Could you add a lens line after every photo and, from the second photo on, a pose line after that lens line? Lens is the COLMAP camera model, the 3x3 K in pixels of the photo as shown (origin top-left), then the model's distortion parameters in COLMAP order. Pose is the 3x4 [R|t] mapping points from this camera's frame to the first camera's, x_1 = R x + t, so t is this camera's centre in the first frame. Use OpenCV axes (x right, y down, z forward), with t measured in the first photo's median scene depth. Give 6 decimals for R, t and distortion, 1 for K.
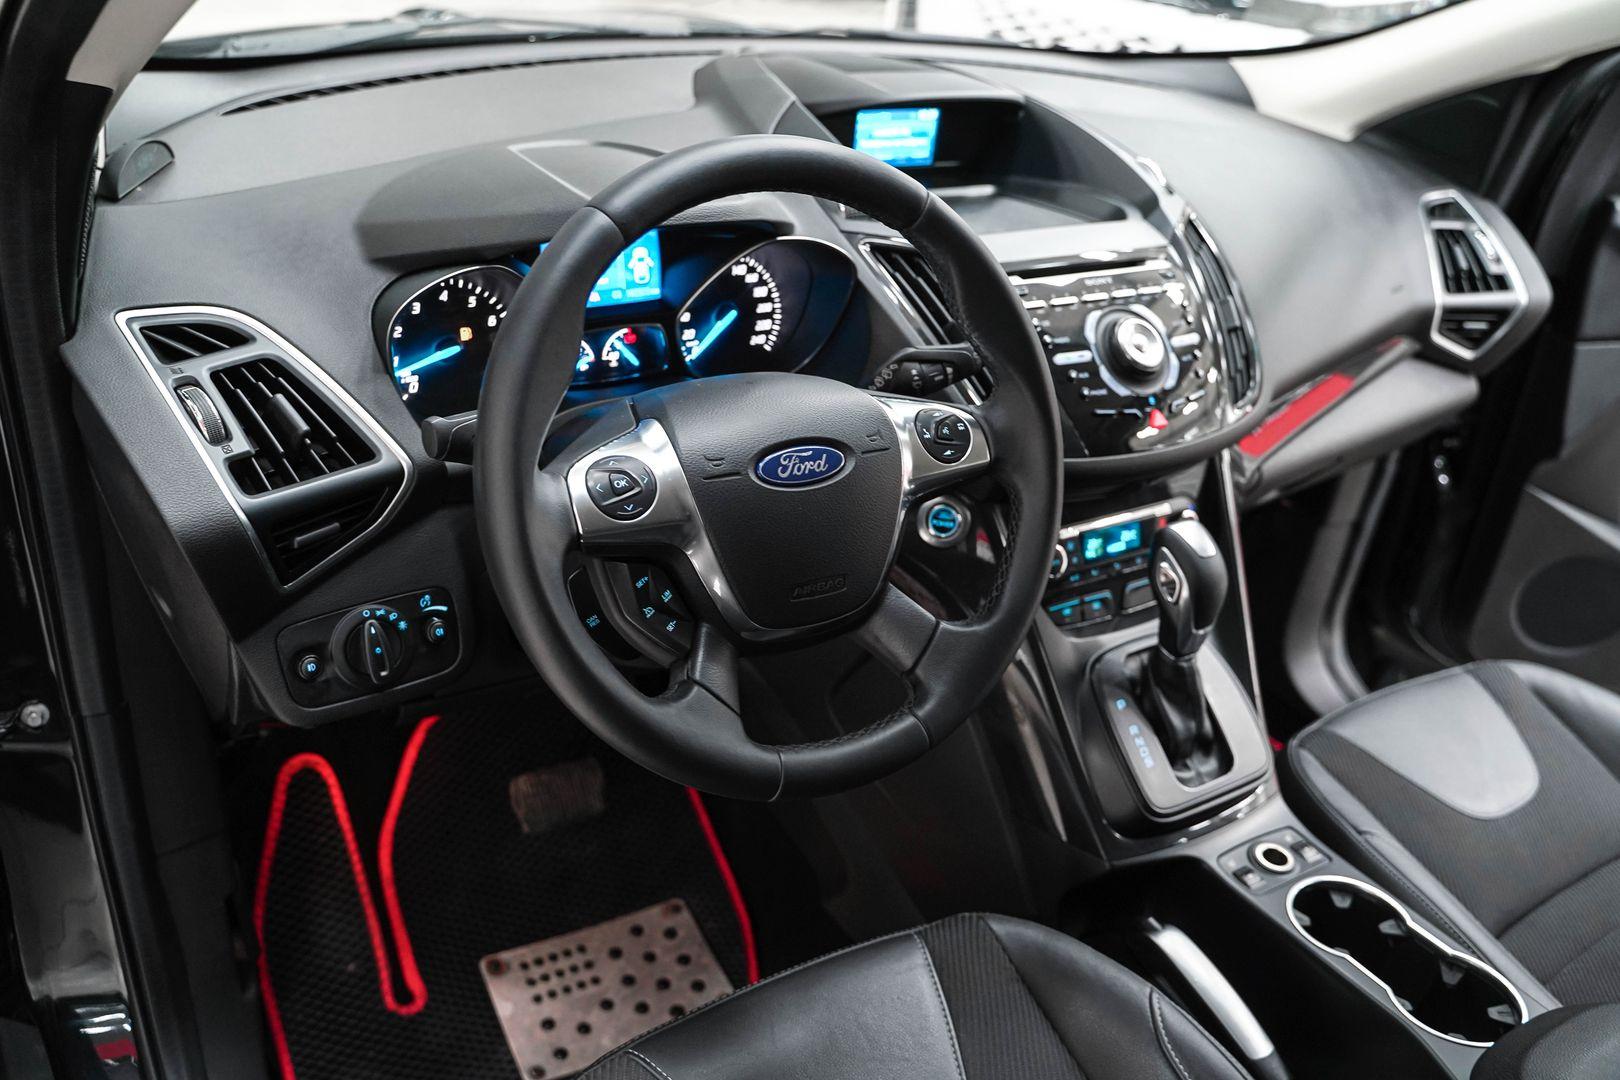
lens RADIAL K [[1370.8, 0, 808.1], [0, 1370.8, 534.4], [0, 0, 1]] dist [-0.083137, 0.038489]
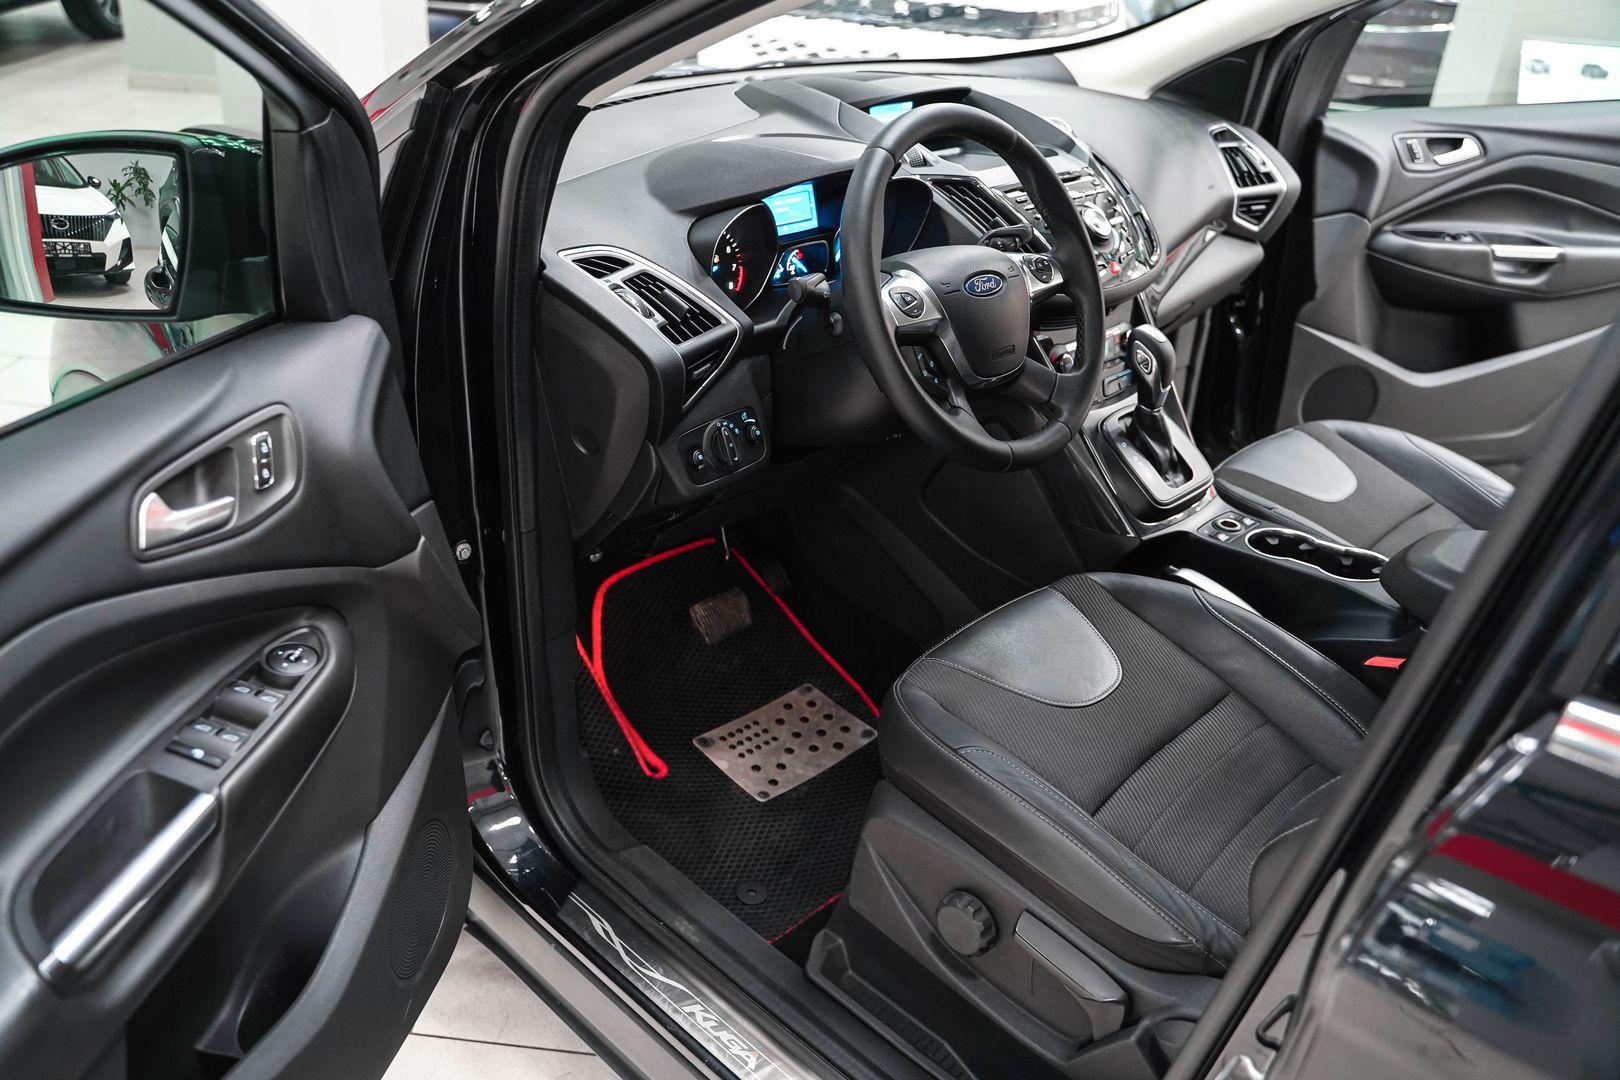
lens RADIAL K [[1370.8, 0, 808.1], [0, 1370.8, 534.4], [0, 0, 1]] dist [-0.083137, 0.038489]
pose [[0.967229, -0.164370, 0.193522, -0.457890], [0.170218, 0.985309, -0.013874, 0.186844], [-0.188398, 0.046360, 0.980998, -0.500569]]
